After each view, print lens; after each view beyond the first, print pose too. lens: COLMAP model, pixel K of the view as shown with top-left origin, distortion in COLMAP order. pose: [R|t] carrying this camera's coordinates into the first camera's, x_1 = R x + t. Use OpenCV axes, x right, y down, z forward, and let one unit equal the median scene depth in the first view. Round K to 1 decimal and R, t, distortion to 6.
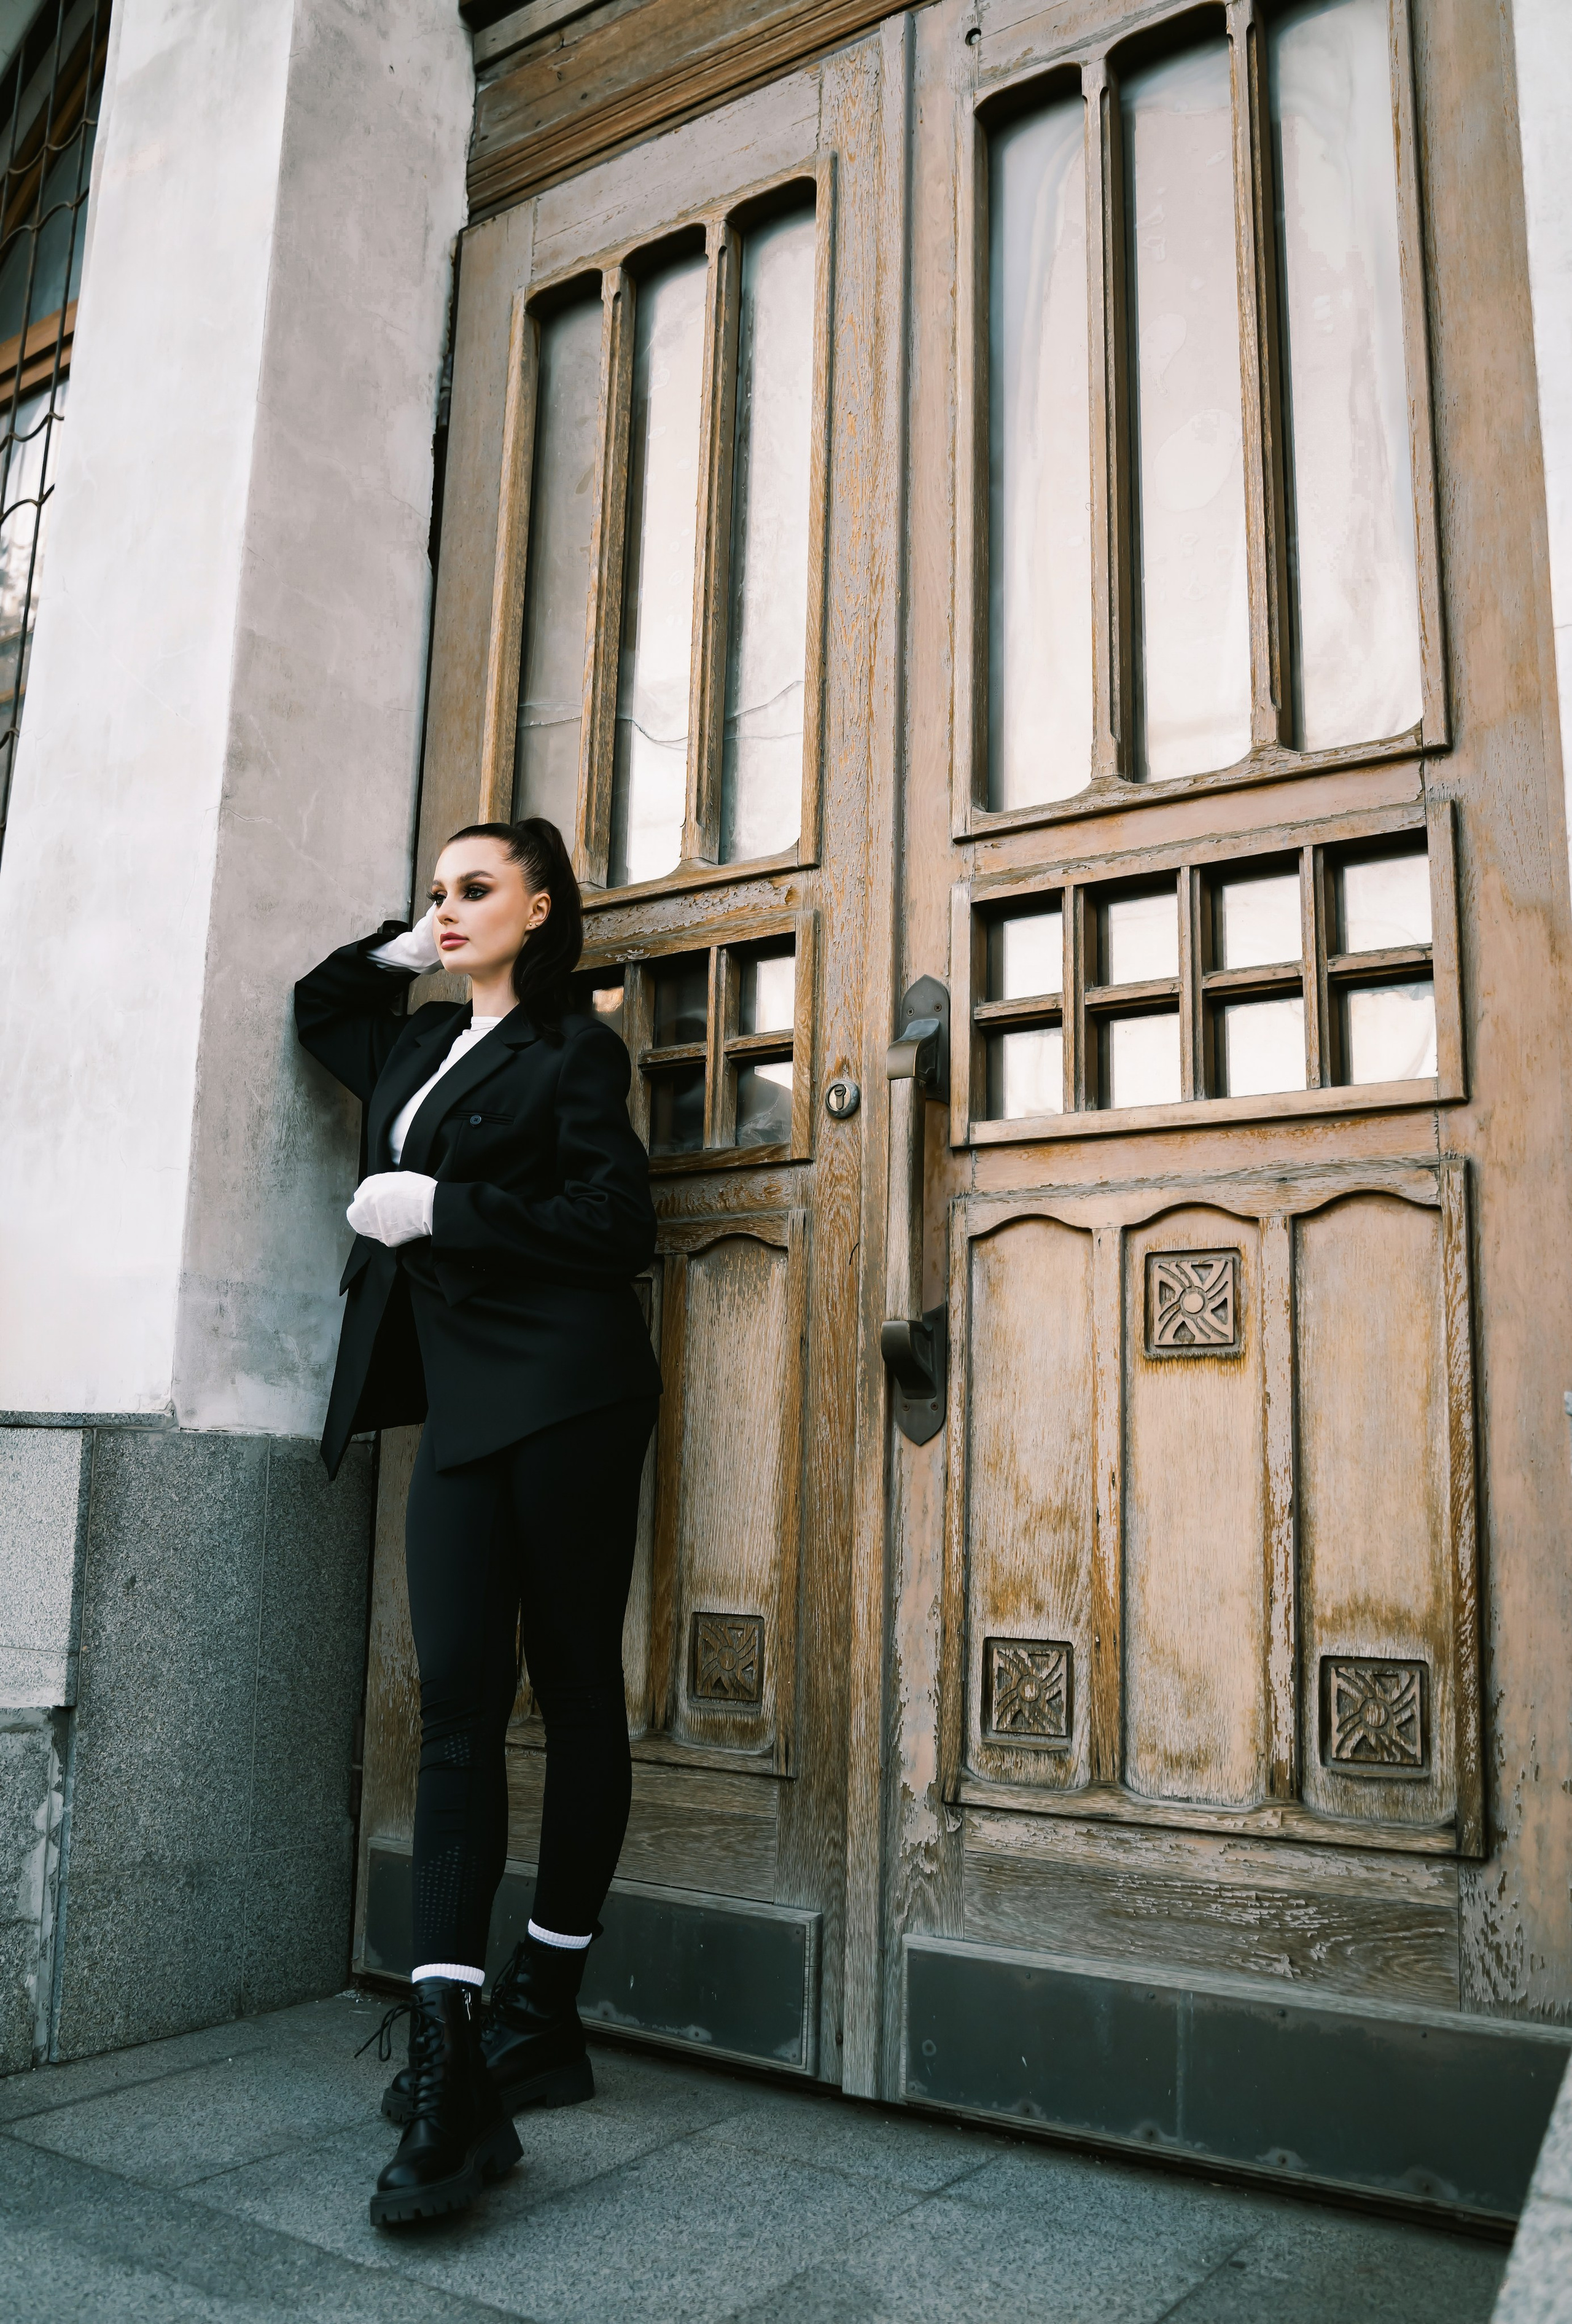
lens RADIAL K [[1938.9, 0, 781.2], [0, 1938.9, 1171.4], [0, 0, 1]] dist [-0.116425, 0.096992]
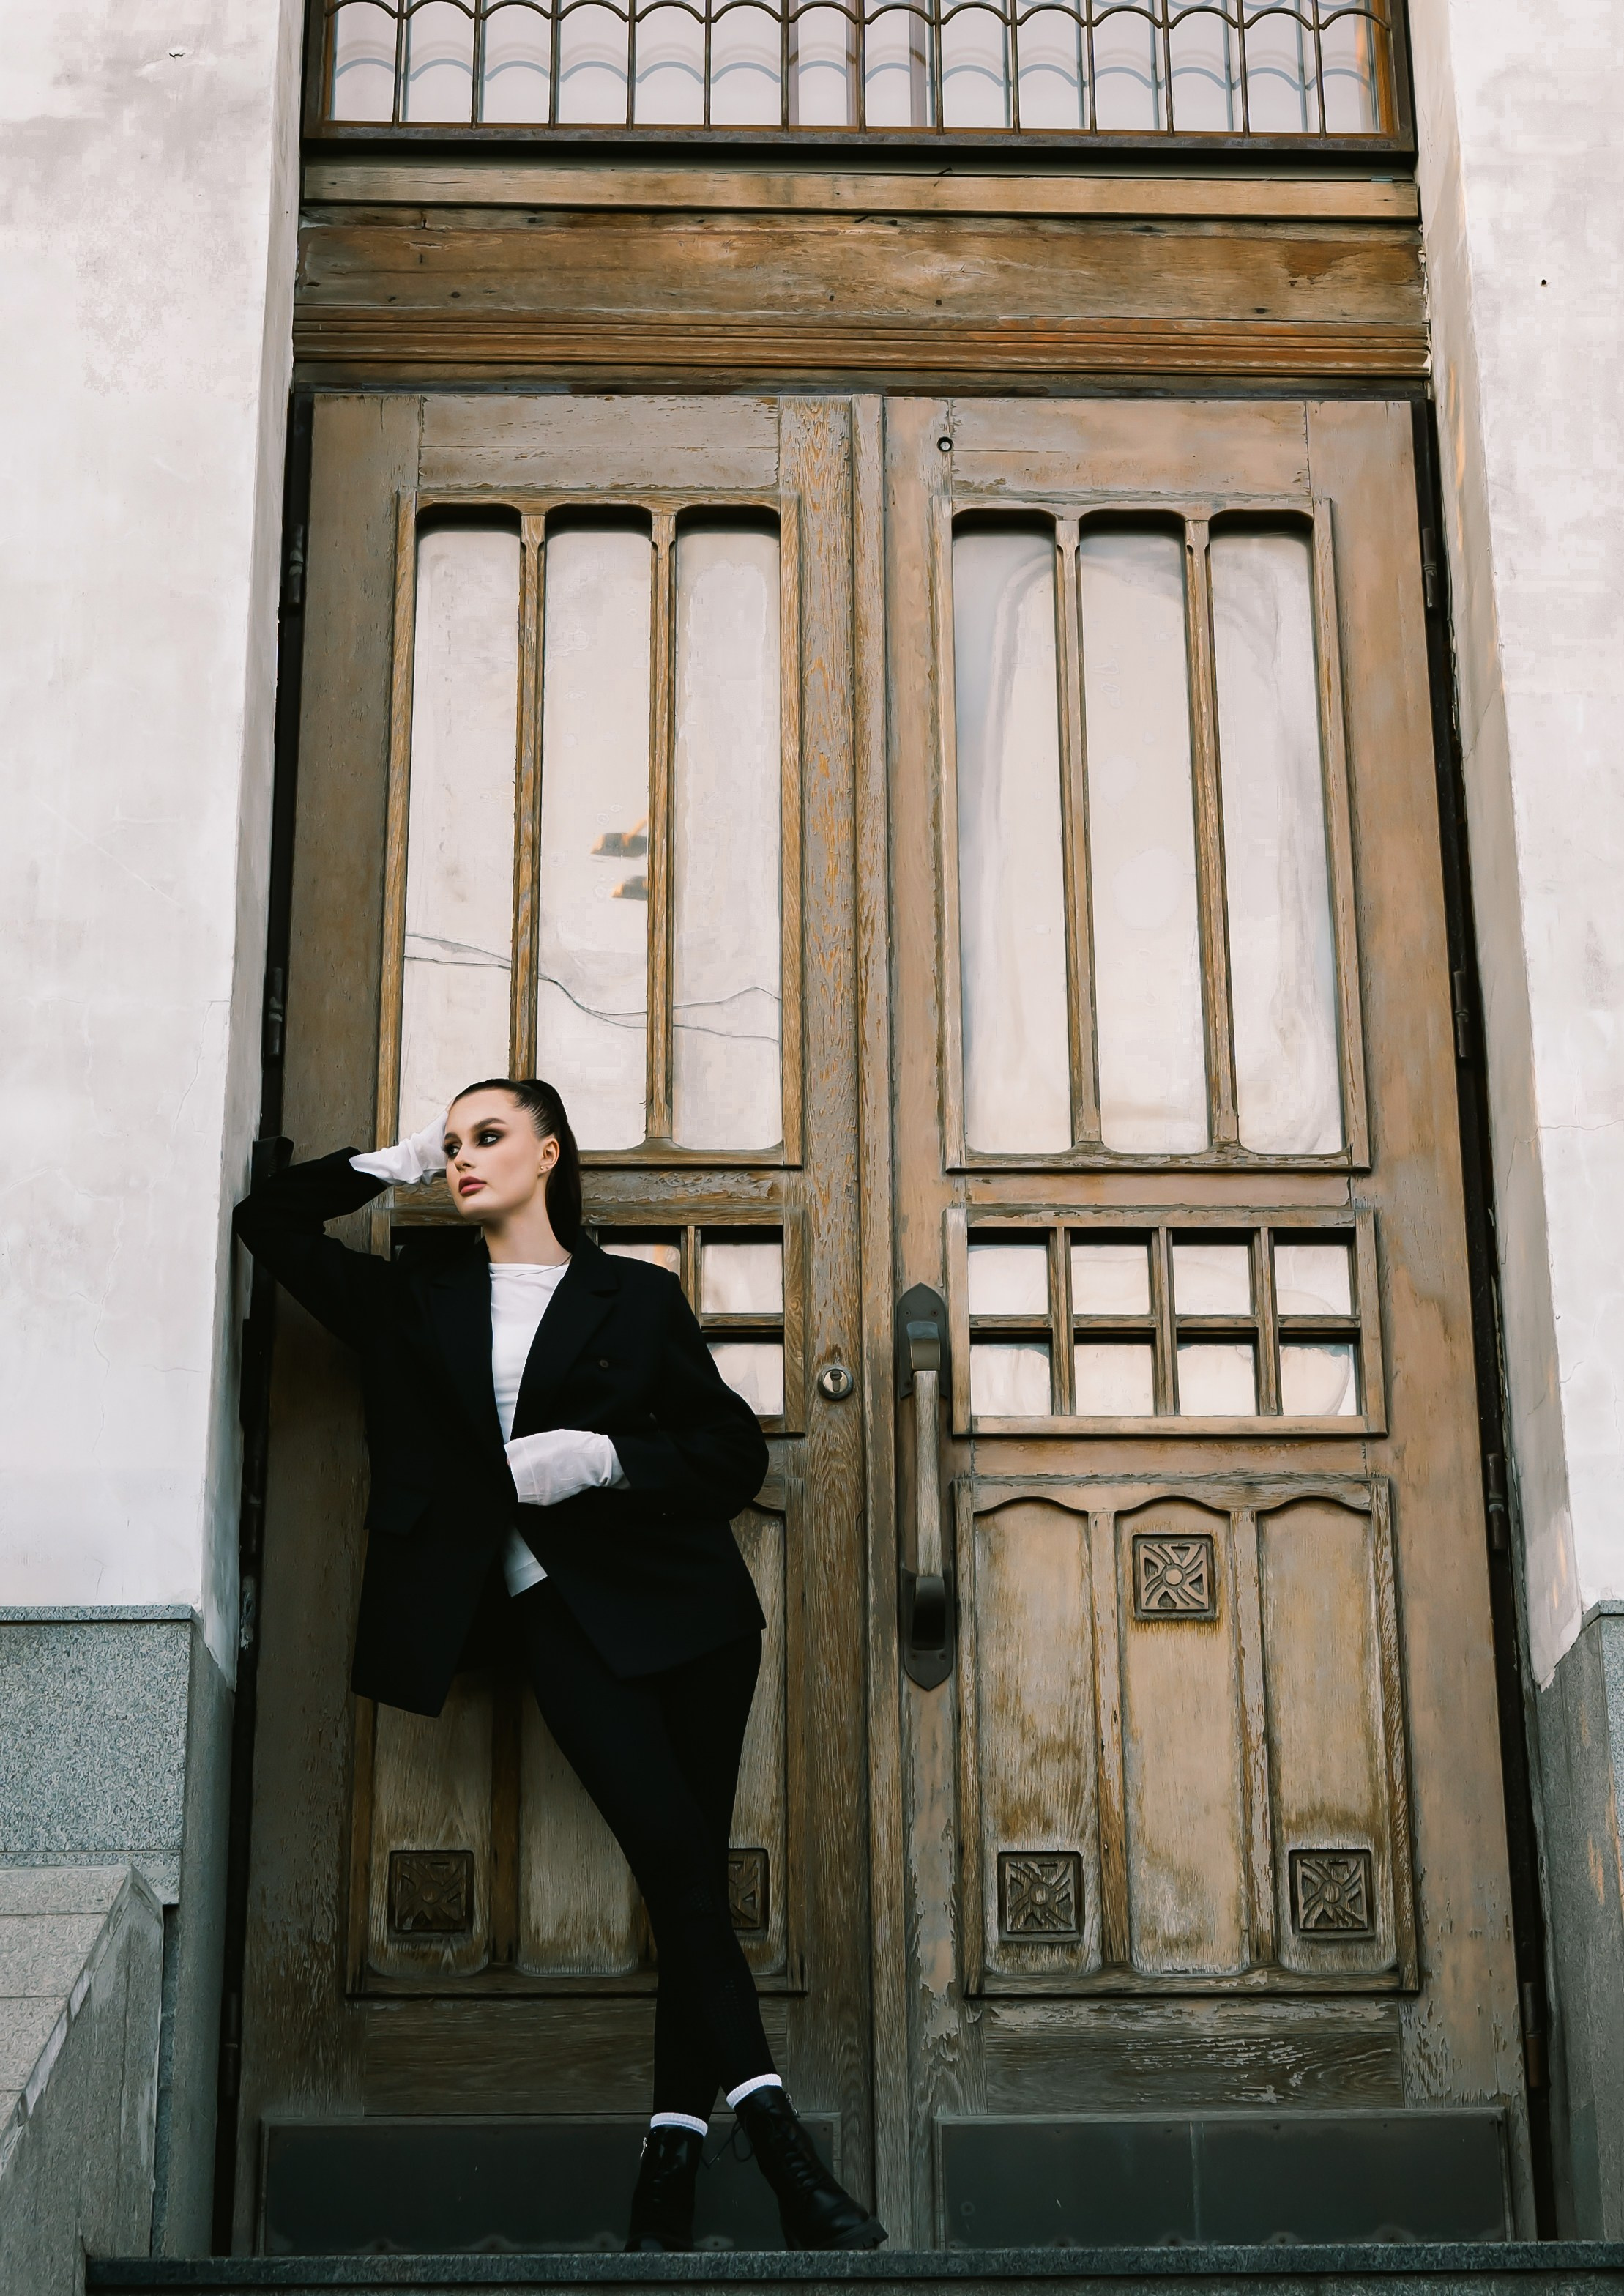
lens RADIAL K [[4336.7, 0, 875.3], [0, 4336.7, 653.8], [0, 0, 1]] dist [-0.048563, 0.000000]
pose [[0.801313, 0.215546, 0.558066, -1.552946], [-0.071707, 0.960718, -0.268102, 0.245580], [-0.593933, 0.174817, 0.785292, -1.135346]]
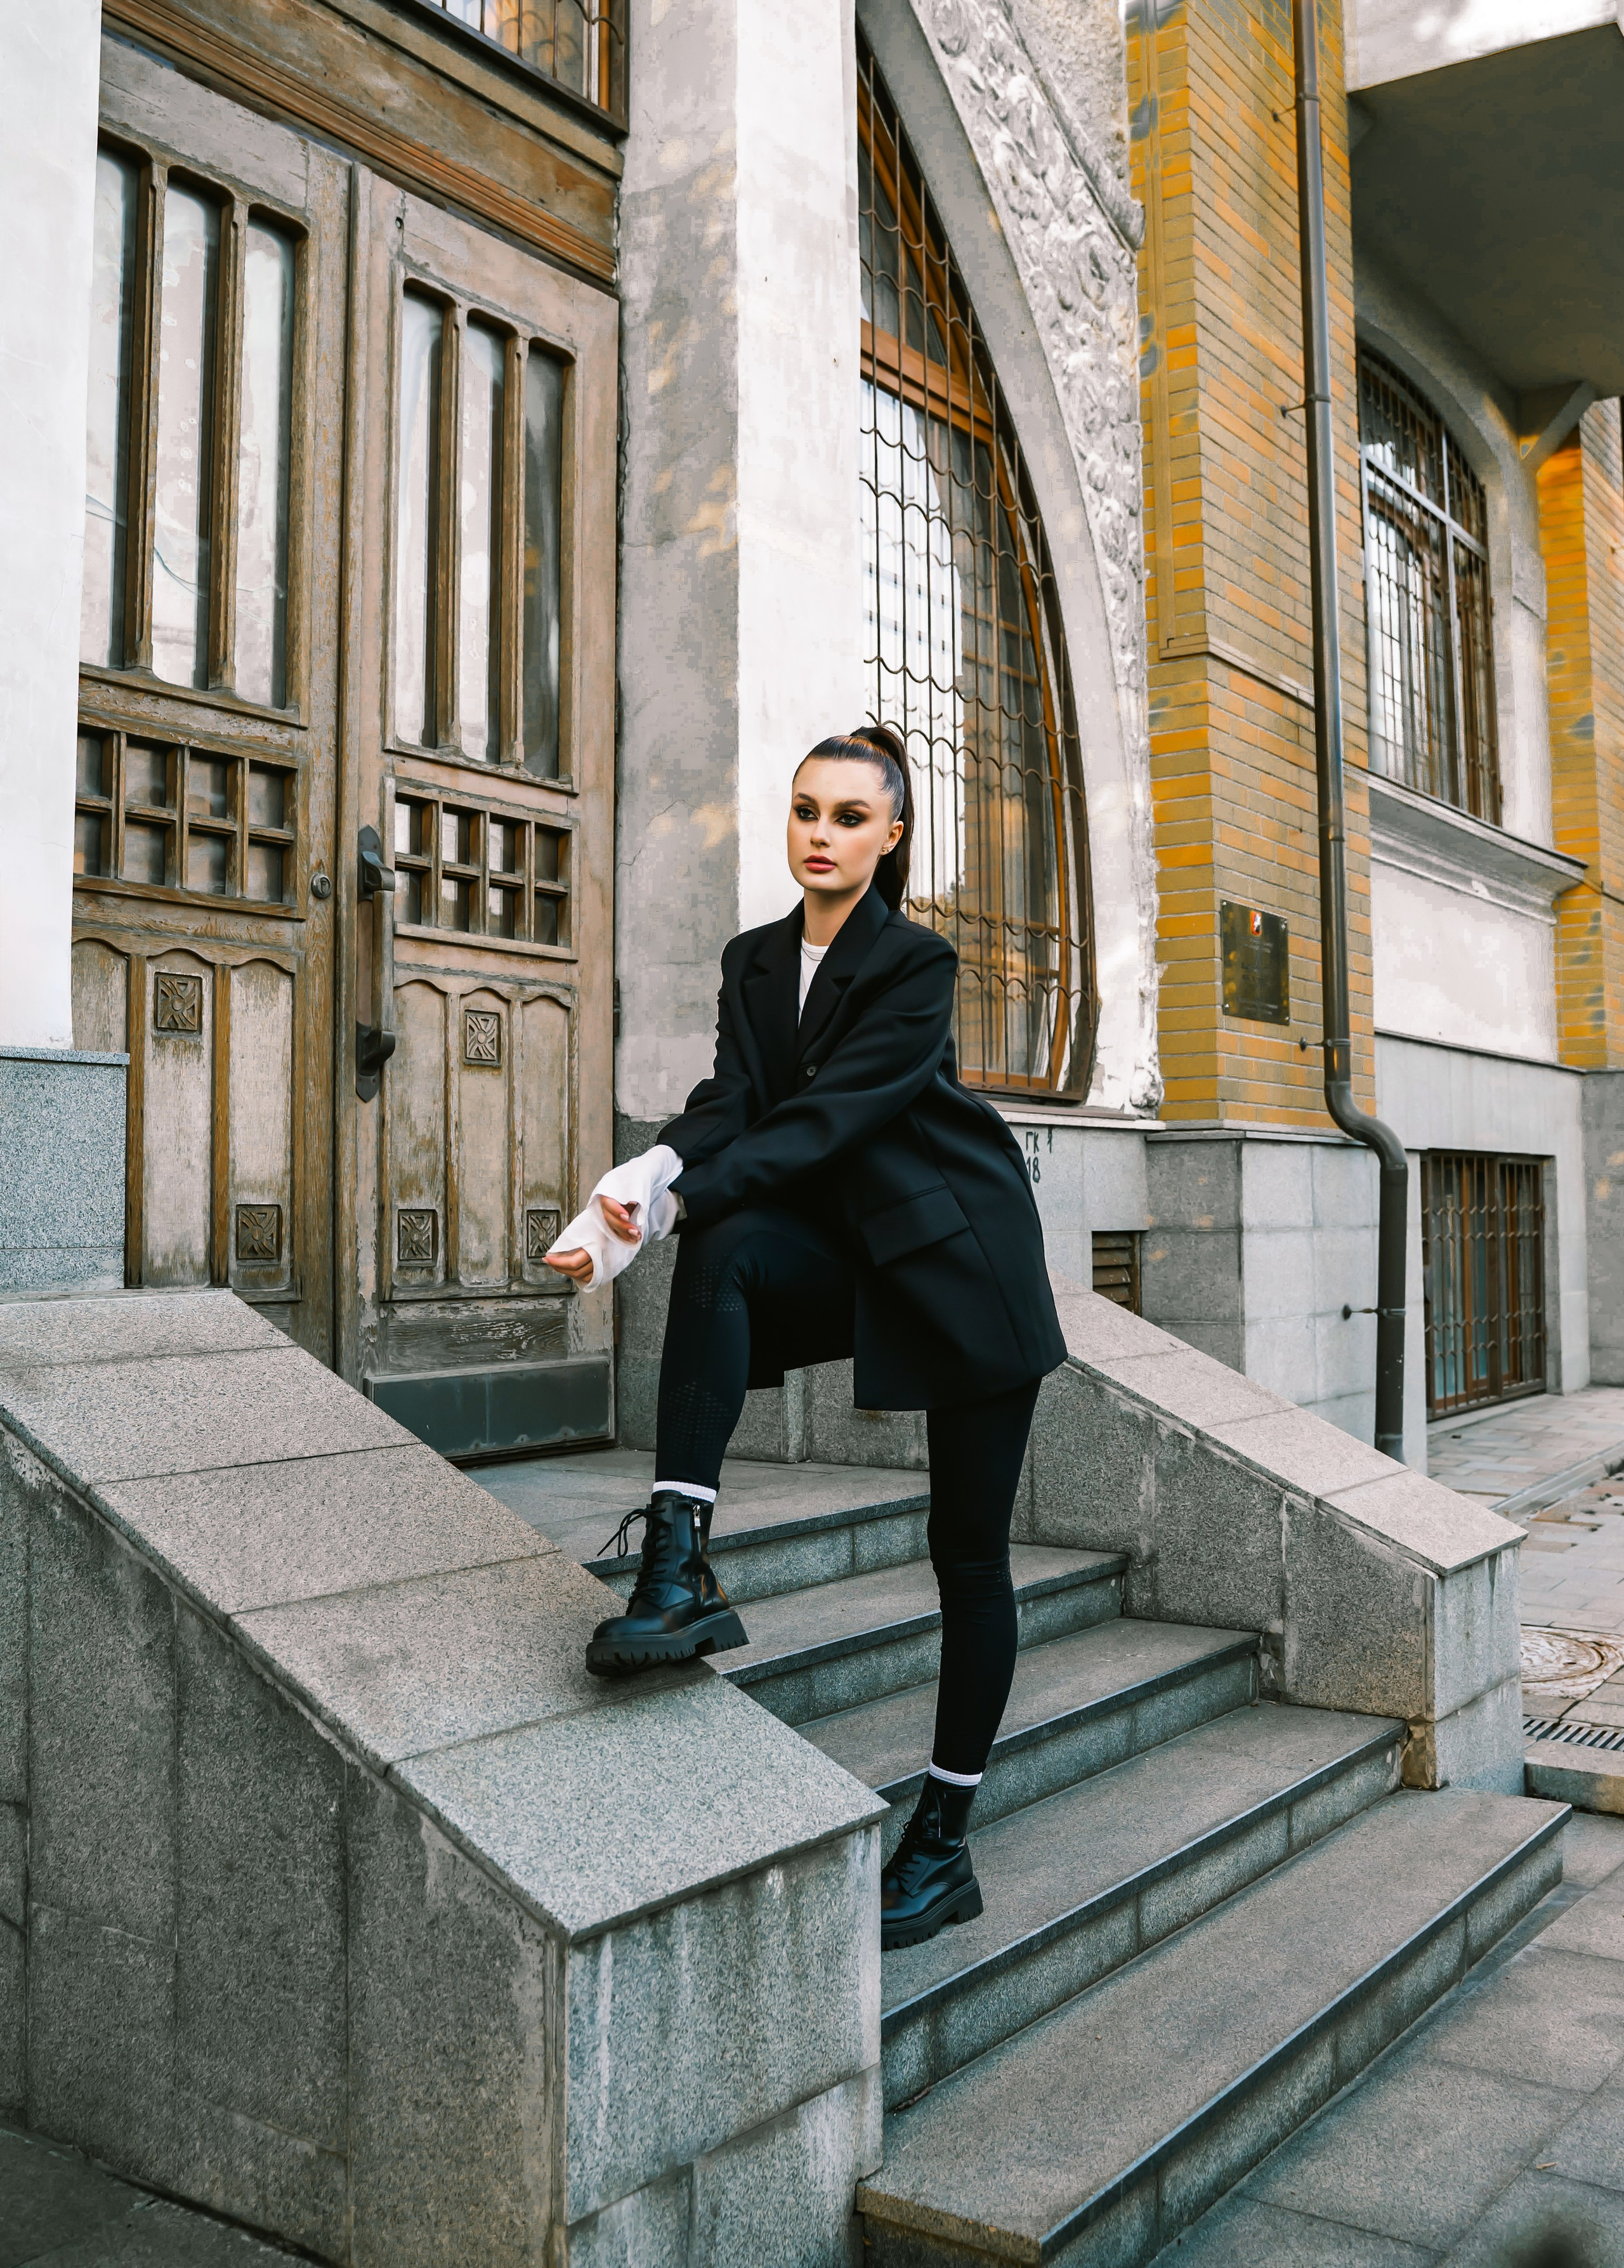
lens RADIAL K [[2163.7, 0, 861.4], [0, 2163.7, 1045.2], [0, 0, 1]] dist [-0.078240, 0.000000]
pose [[-0.008295, 0.059142, 0.998215, -1.891323], [-0.165227, 0.984447, -0.059700, 0.135400], [-0.986221, -0.165427, 0.001606, 0.577045]]
